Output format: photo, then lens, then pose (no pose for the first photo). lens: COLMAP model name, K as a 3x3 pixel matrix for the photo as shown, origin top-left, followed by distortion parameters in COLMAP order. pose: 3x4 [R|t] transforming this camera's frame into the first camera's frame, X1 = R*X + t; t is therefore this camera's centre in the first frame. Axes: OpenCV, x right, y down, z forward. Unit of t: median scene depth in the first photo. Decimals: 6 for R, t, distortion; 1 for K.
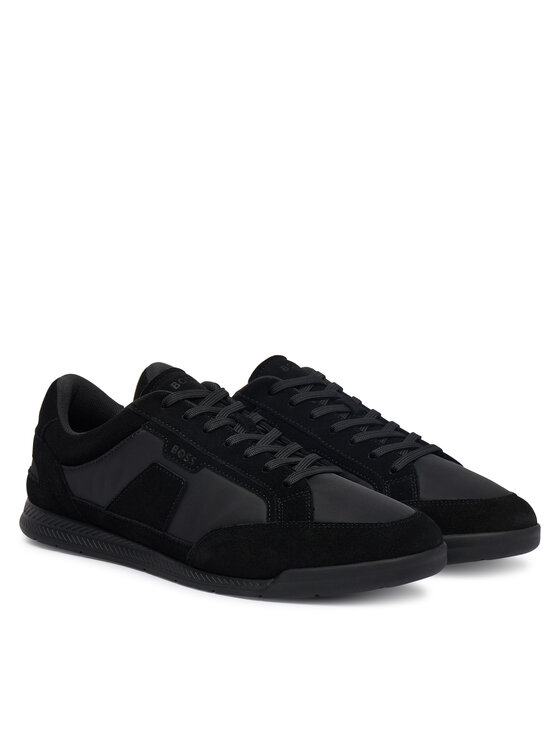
lens RADIAL K [[2194.7, 0, 280.1], [0, 2194.7, 372.8], [0, 0, 1]] dist [0.006825, 0.000000]
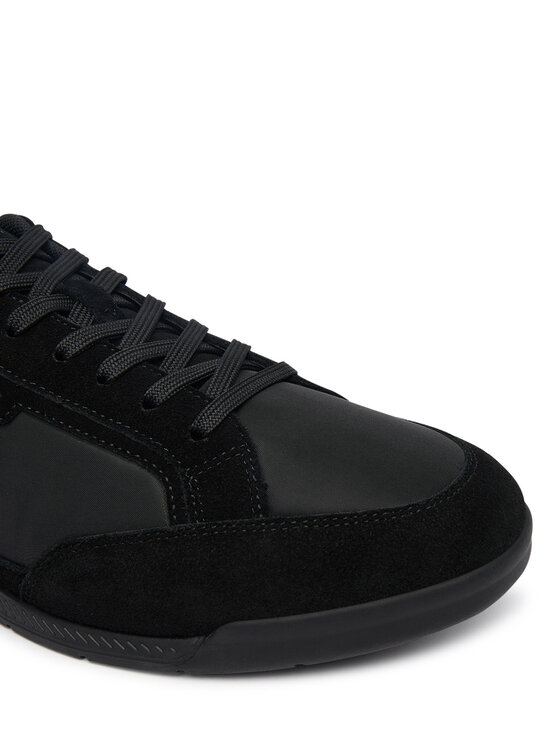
lens RADIAL K [[821.0, 0, 277.5], [0, 821.0, 373.5], [0, 0, 1]] dist [0.002931, 0.000000]
pose [[0.976802, -0.159578, 0.142805, -0.003518], [0.108832, 0.944246, 0.310734, -0.015868], [-0.184429, -0.287983, 0.939708, 0.831422]]
